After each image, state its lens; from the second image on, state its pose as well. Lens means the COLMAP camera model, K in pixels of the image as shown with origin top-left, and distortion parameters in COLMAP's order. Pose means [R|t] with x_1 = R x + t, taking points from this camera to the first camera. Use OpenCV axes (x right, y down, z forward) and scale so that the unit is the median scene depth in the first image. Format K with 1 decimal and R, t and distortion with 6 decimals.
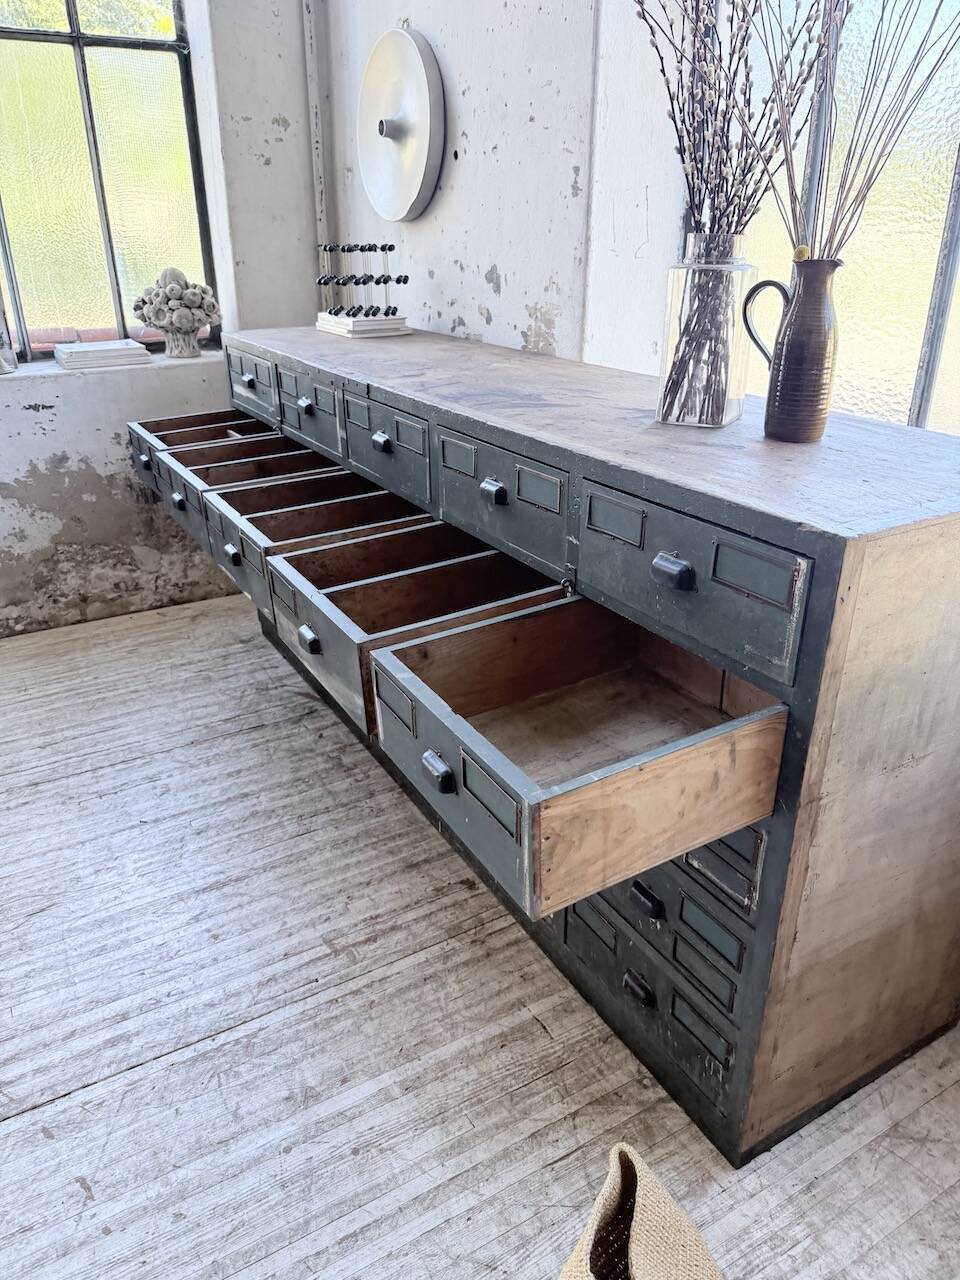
lens RADIAL K [[909.0, 0, 478.7], [0, 909.0, 647.4], [0, 0, 1]] dist [0.004788, -0.017251]
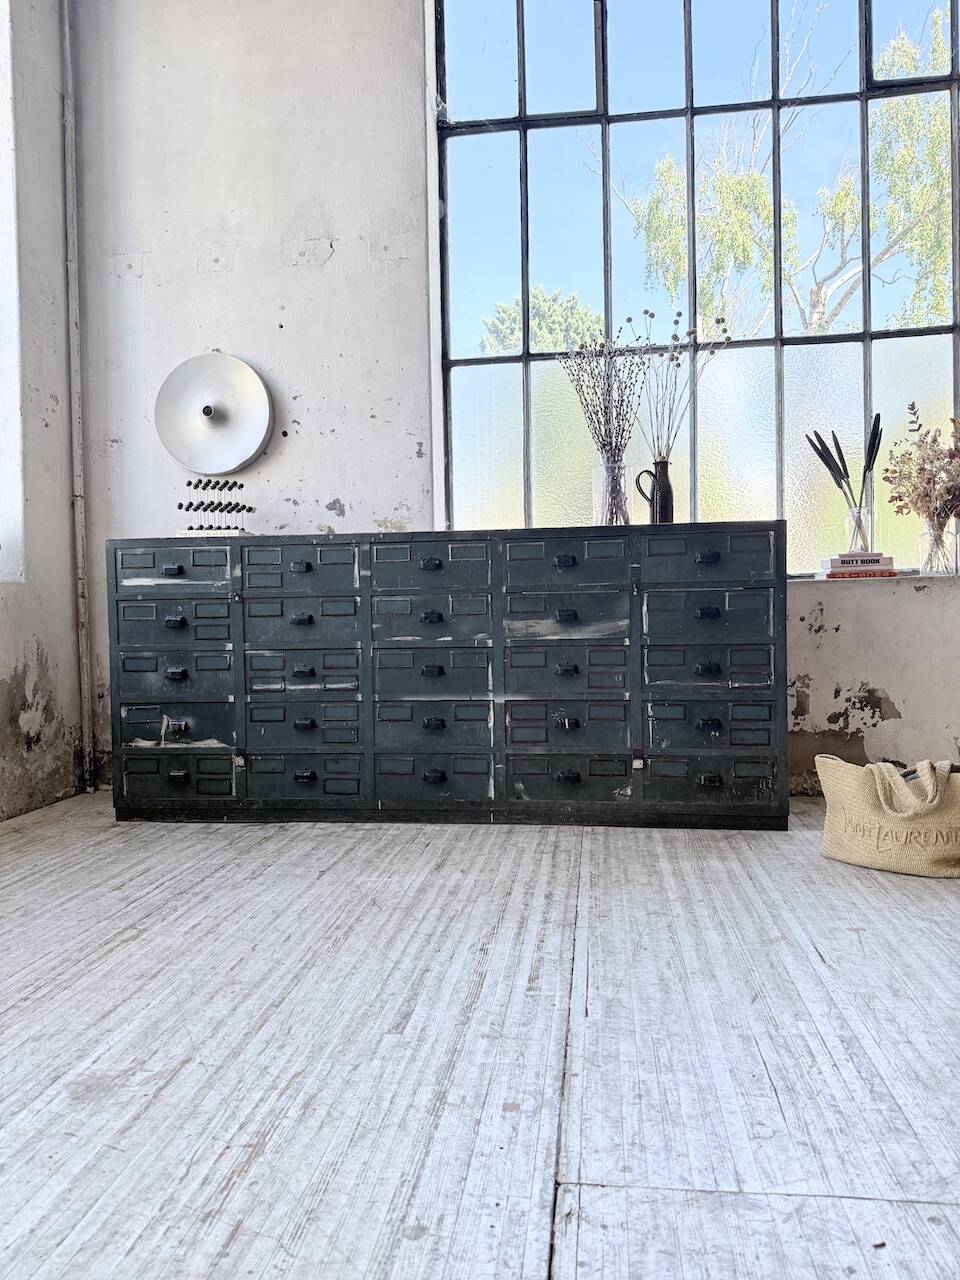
lens RADIAL K [[899.9, 0, 478.7], [0, 899.9, 637.6], [0, 0, 1]] dist [0.124142, -0.218196]
pose [[0.612118, -0.021688, 0.790469, -1.395269], [0.347269, 0.905446, -0.244072, 0.330234], [-0.710434, 0.423906, 0.561771, 0.093576]]
